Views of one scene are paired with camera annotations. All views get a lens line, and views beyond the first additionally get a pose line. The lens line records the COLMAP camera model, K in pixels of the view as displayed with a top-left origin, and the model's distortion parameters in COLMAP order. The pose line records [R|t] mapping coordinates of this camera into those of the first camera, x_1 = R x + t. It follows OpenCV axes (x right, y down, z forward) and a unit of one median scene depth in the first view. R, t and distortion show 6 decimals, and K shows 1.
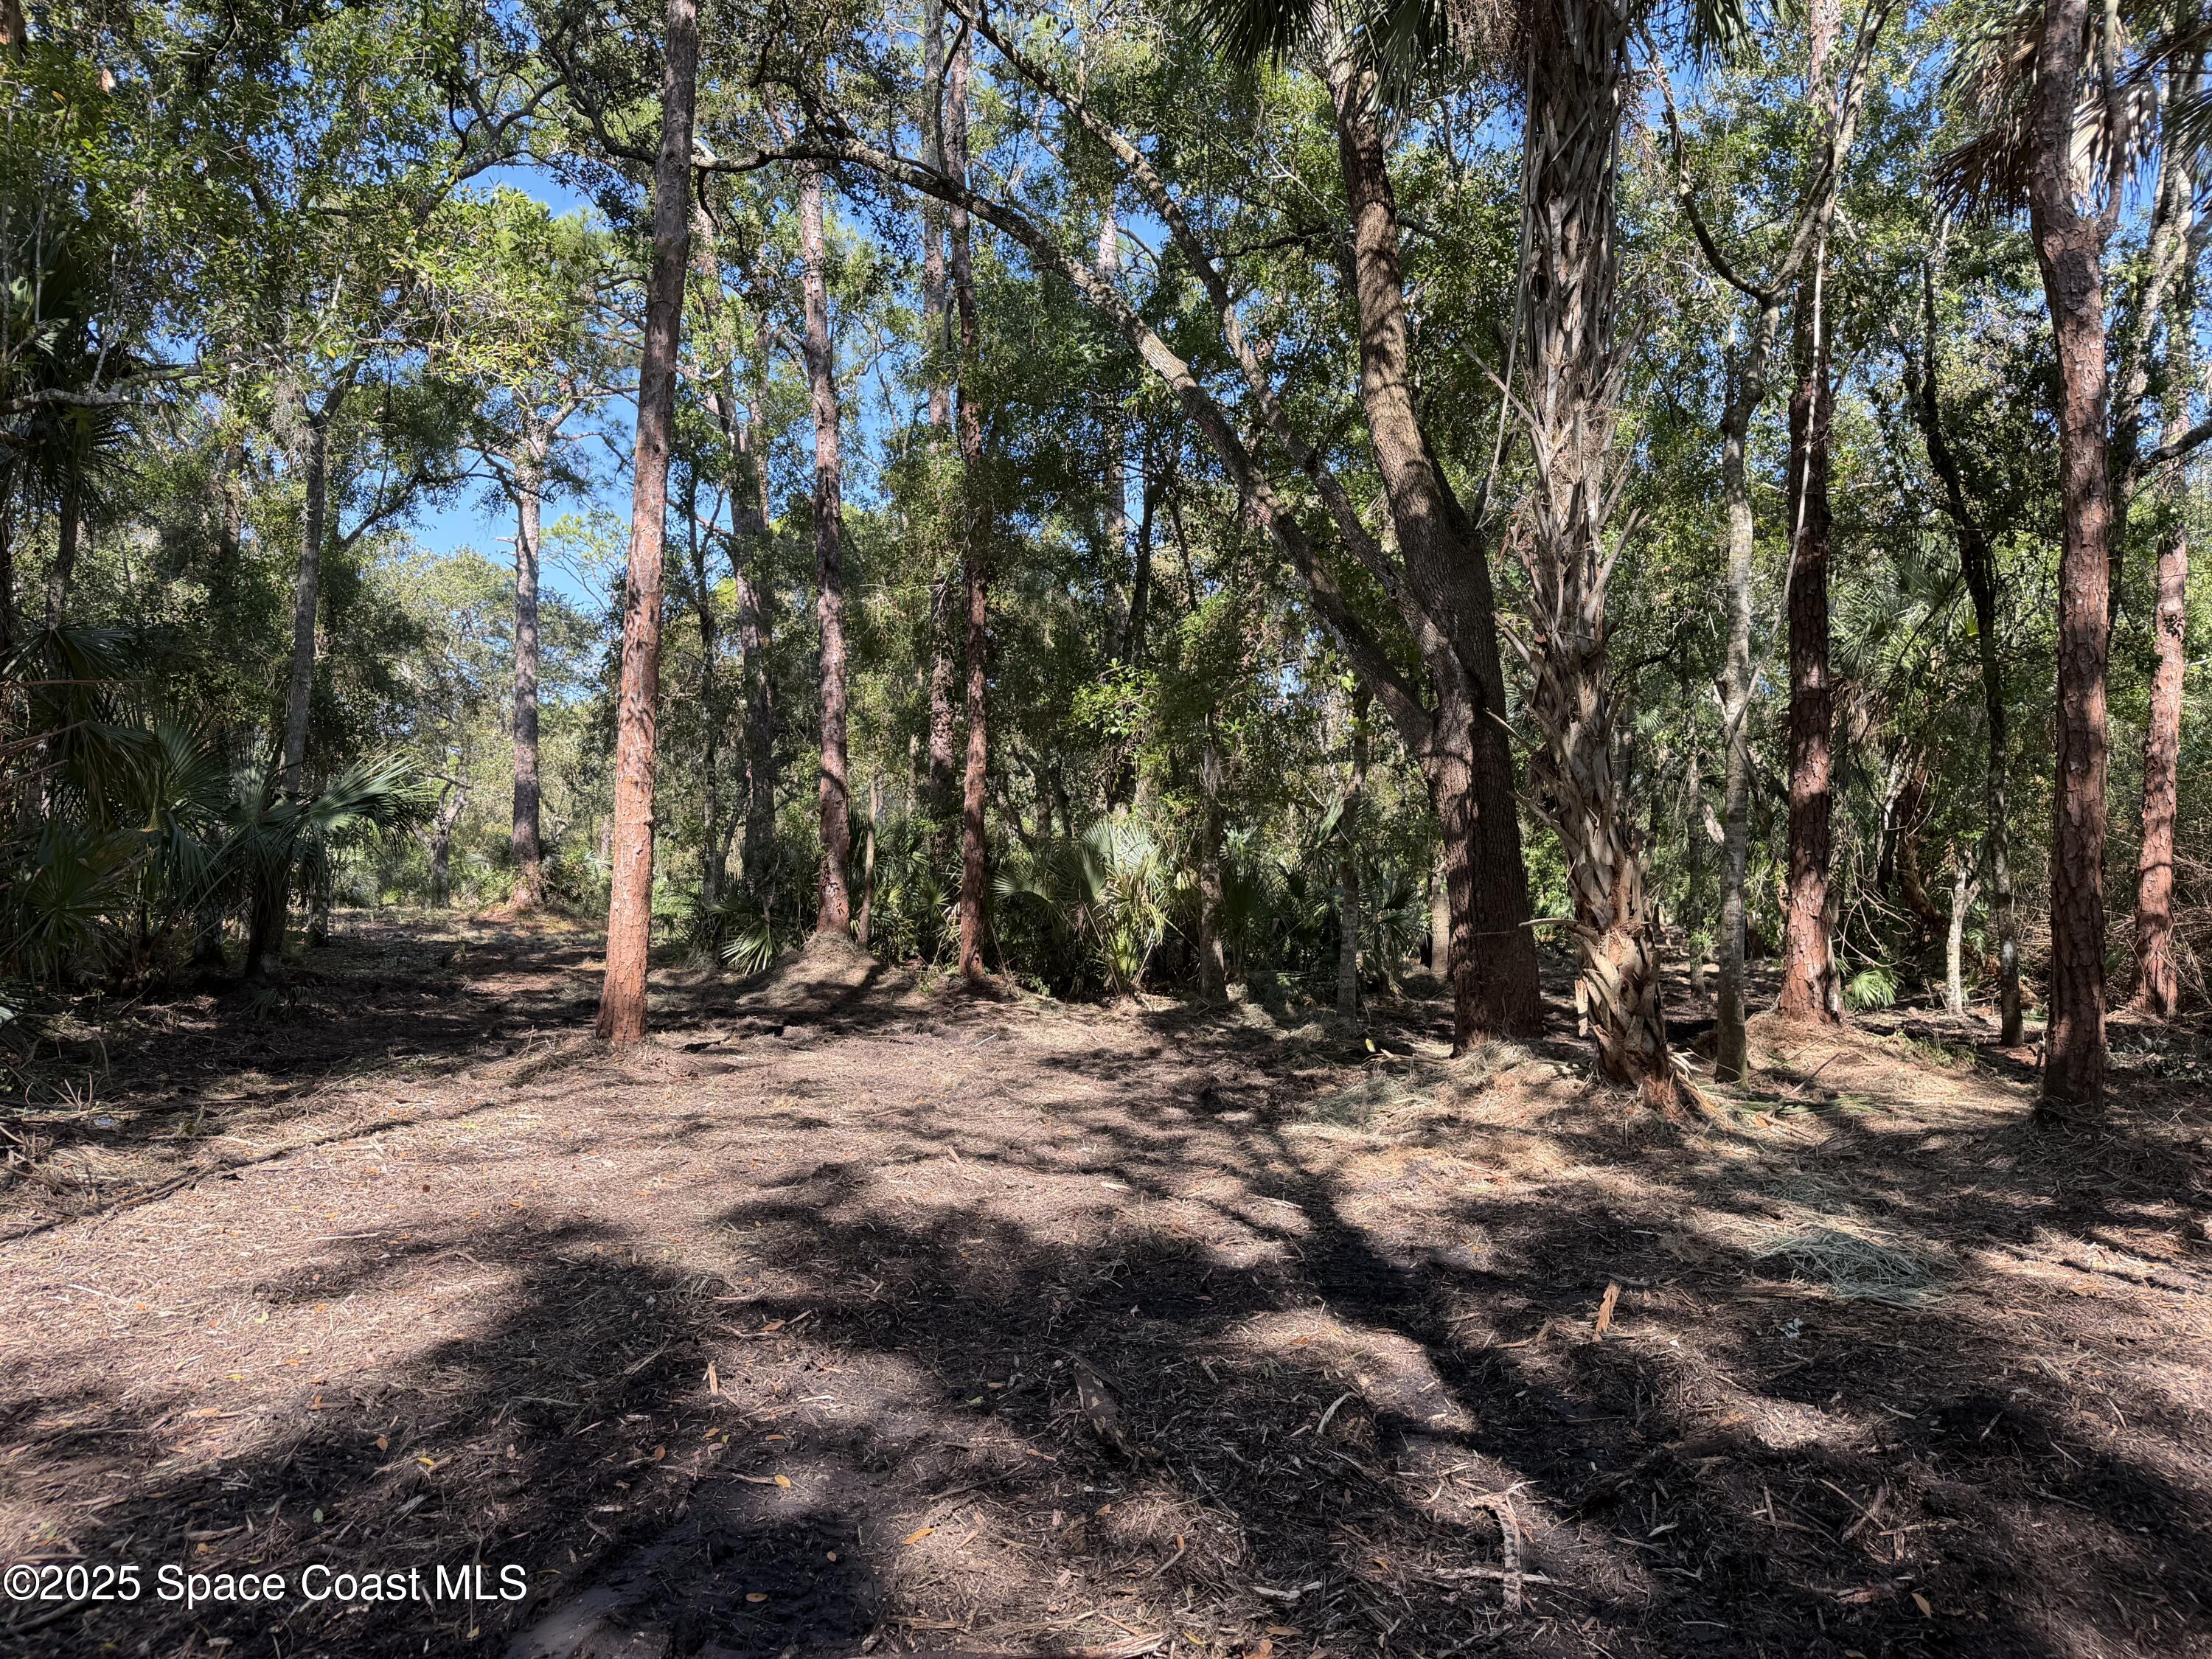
lens RADIAL K [[1499.6, 0, 1106.0], [0, 1499.6, 829.5], [0, 0, 1]] dist [0.101308, -0.133708]
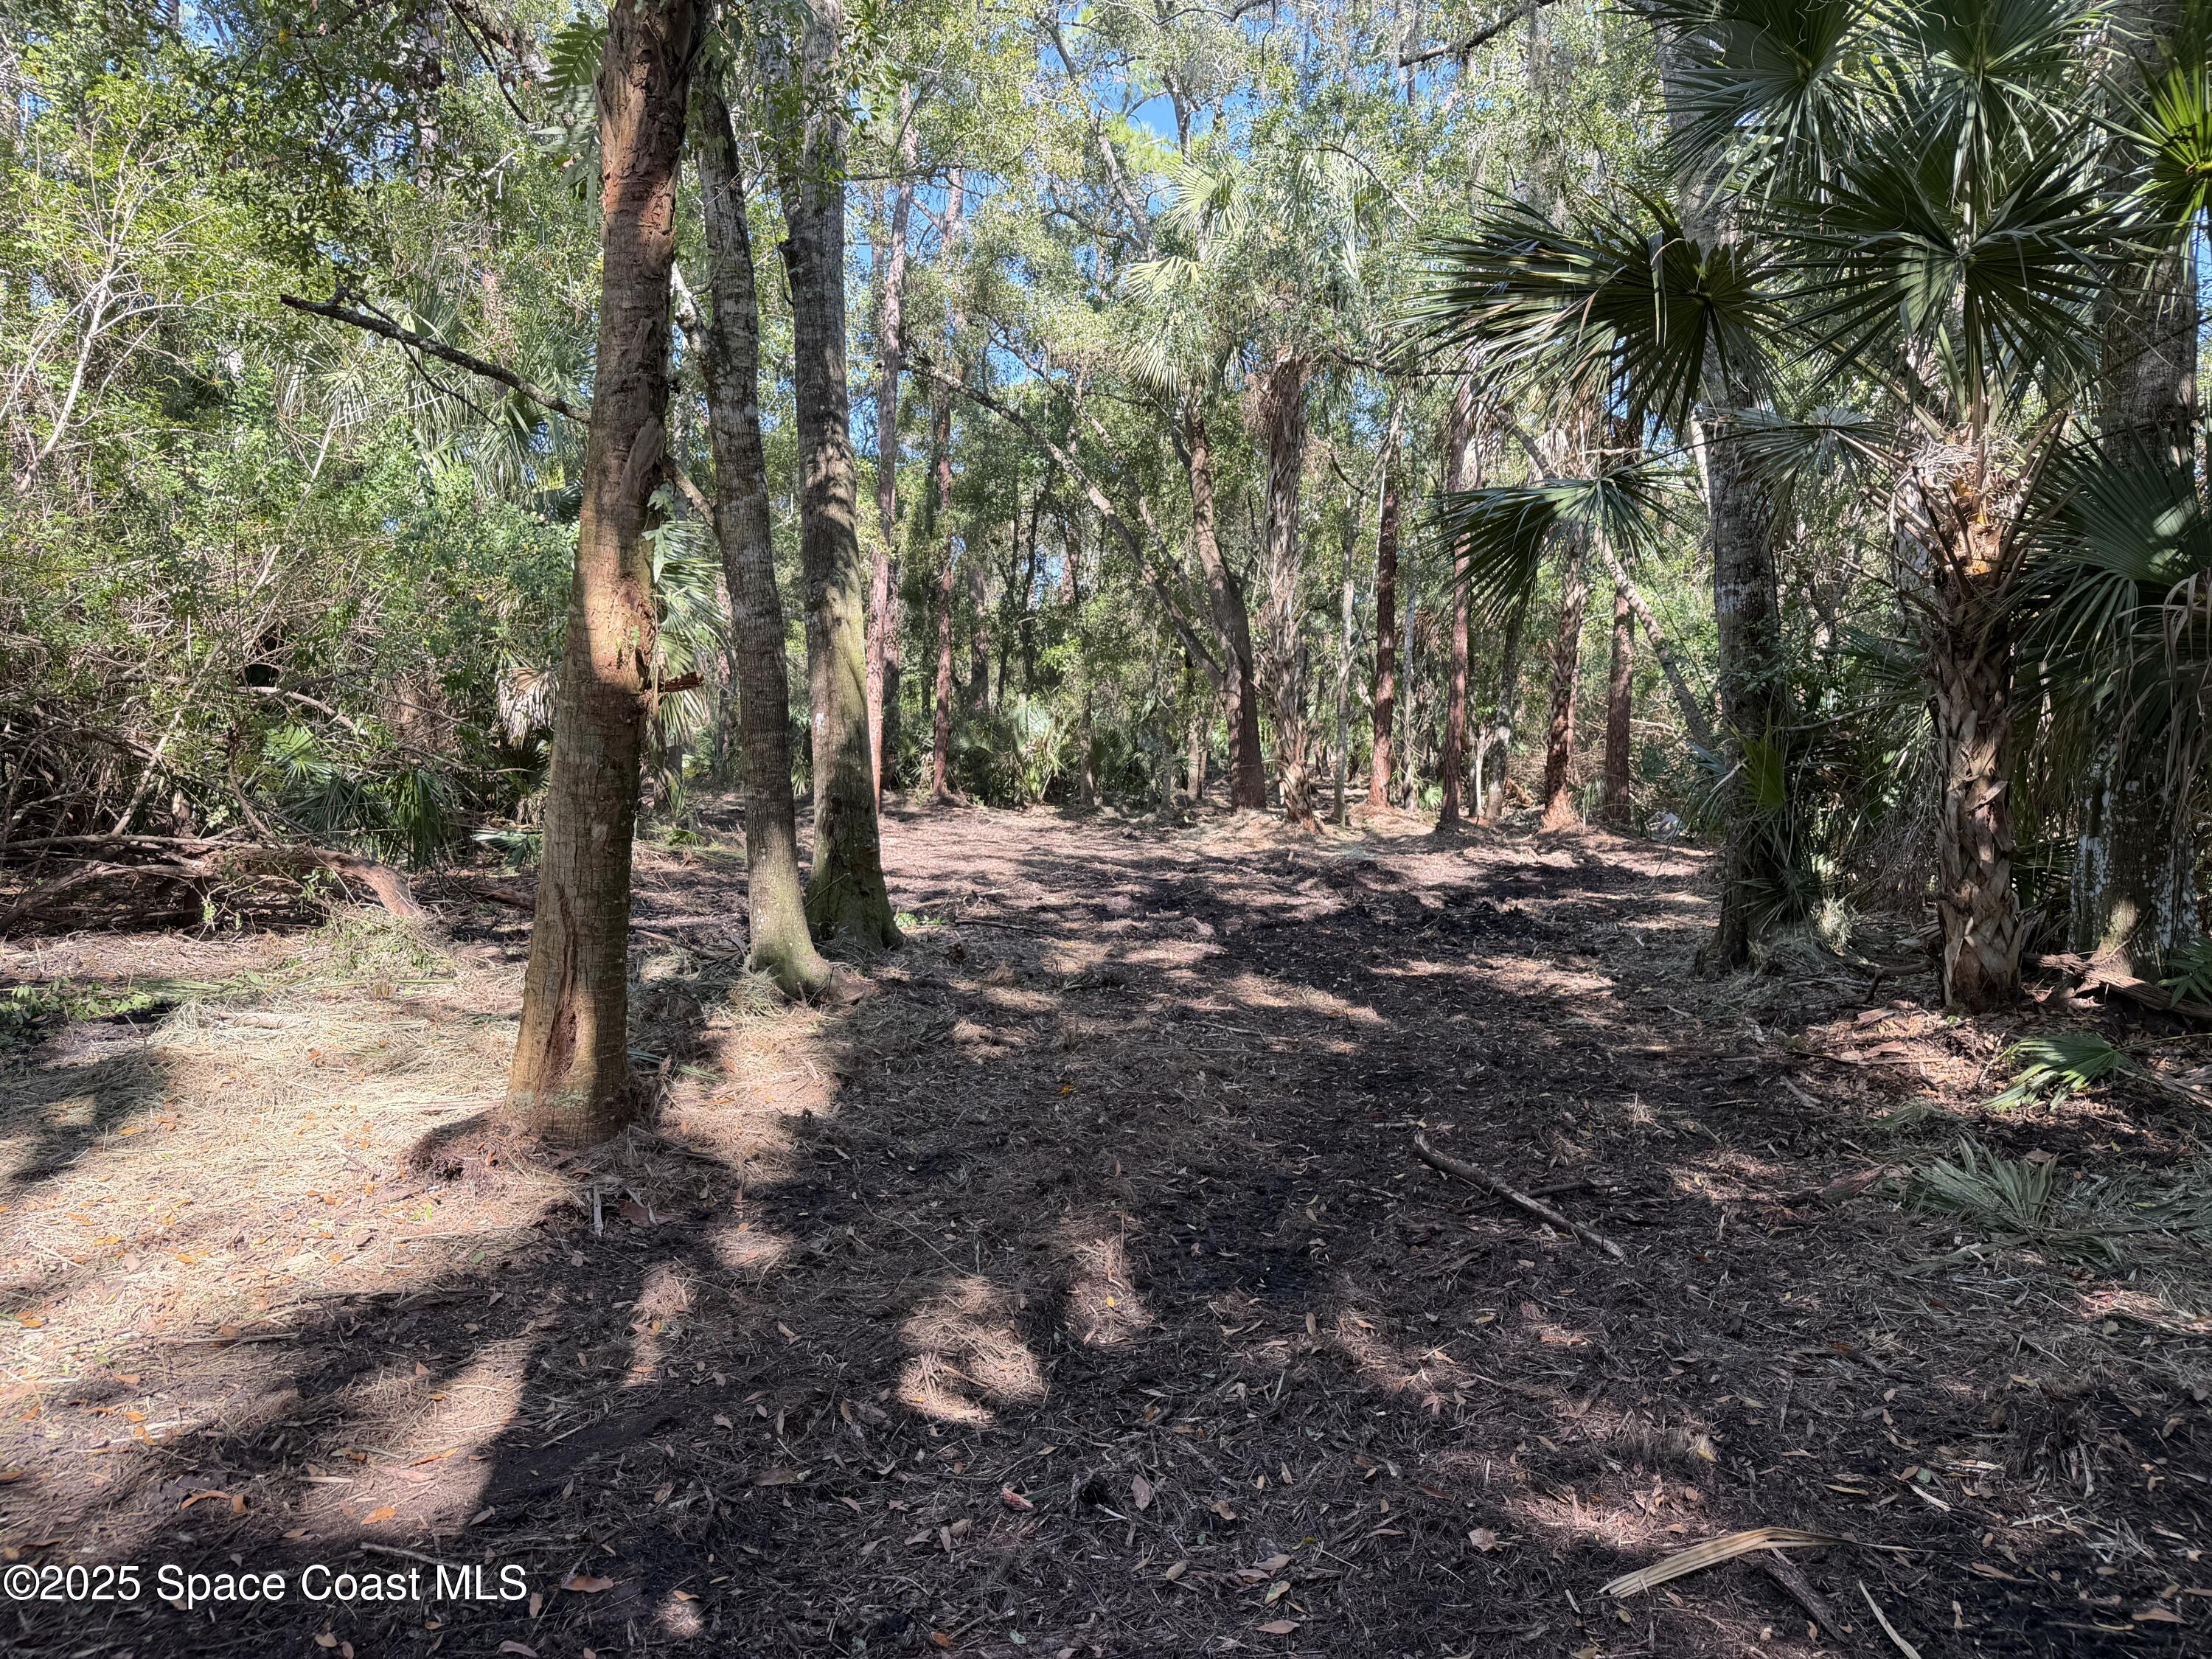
lens RADIAL K [[1499.6, 0, 1106.0], [0, 1499.6, 829.5], [0, 0, 1]] dist [0.101308, -0.133708]
pose [[0.980629, -0.014278, 0.195353, -0.425677], [-0.006125, 0.994616, 0.103444, -0.075506], [-0.195778, -0.102637, 0.975262, -1.281172]]
